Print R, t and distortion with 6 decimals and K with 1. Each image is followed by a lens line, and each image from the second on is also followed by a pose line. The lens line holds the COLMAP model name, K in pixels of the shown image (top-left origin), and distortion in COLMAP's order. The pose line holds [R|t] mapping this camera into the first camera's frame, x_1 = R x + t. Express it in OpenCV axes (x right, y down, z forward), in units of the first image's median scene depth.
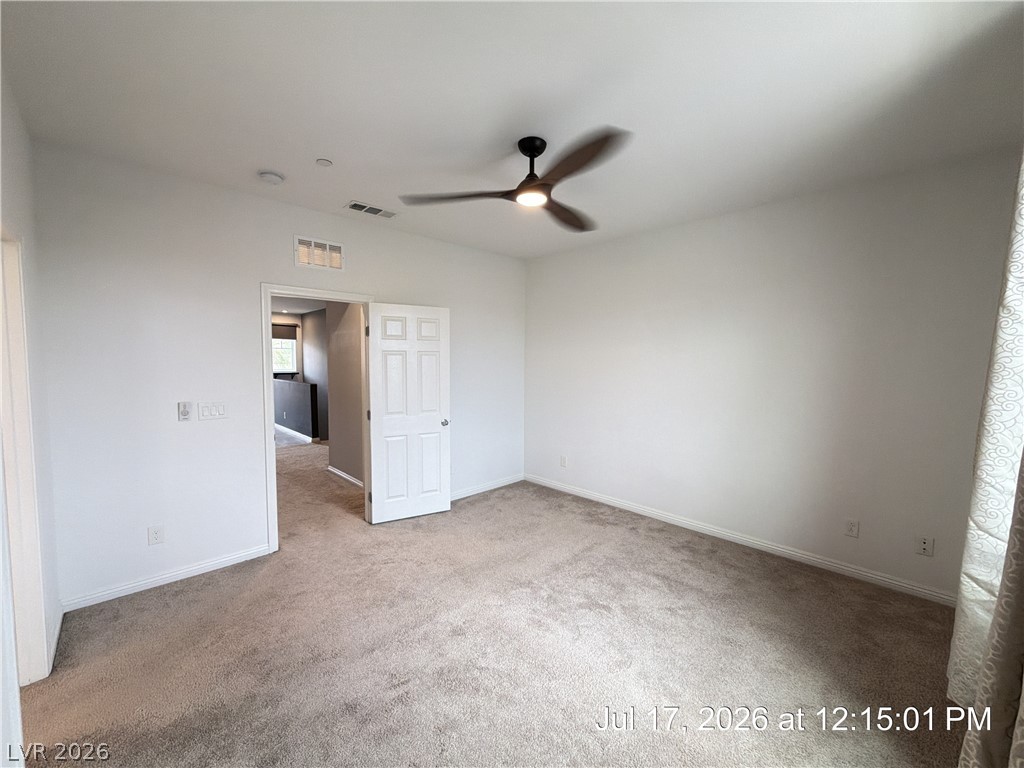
lens RADIAL K [[407.8, 0, 513.1], [0, 407.8, 383.3], [0, 0, 1]] dist [-0.000529, 0.000115]
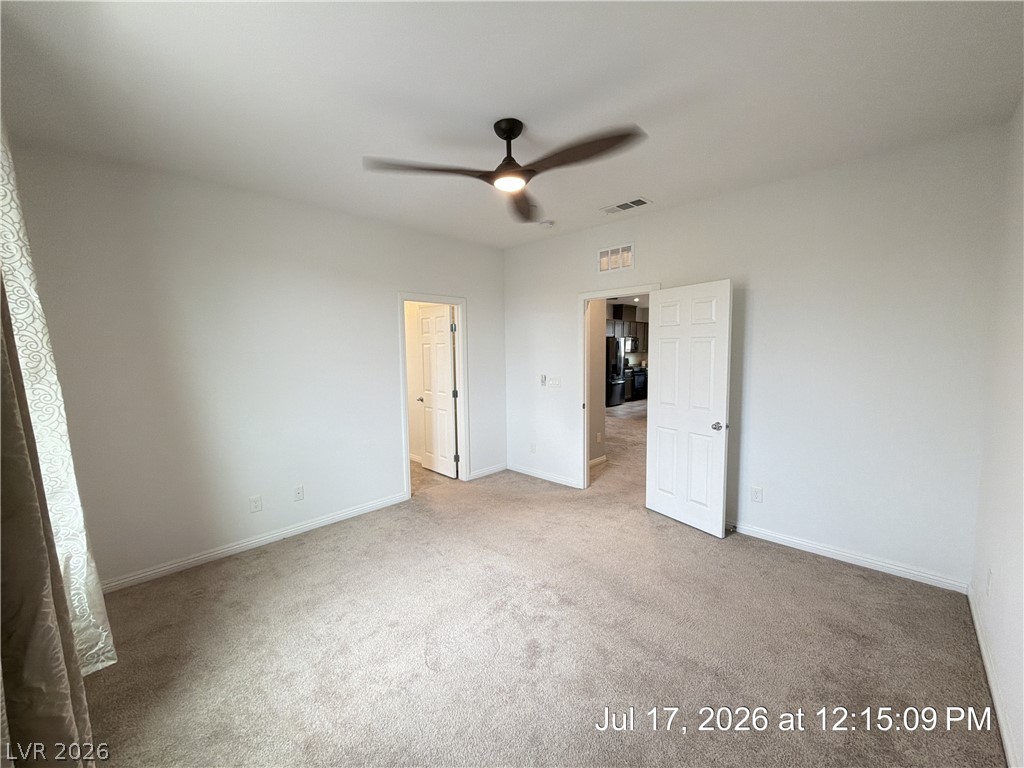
lens RADIAL K [[407.8, 0, 513.1], [0, 407.8, 383.3], [0, 0, 1]] dist [-0.000529, 0.000115]
pose [[0.041014, 0.077470, -0.996151, 0.850954], [-0.050149, 0.995893, 0.075385, -0.037917], [0.997899, 0.046864, 0.044731, 0.796252]]
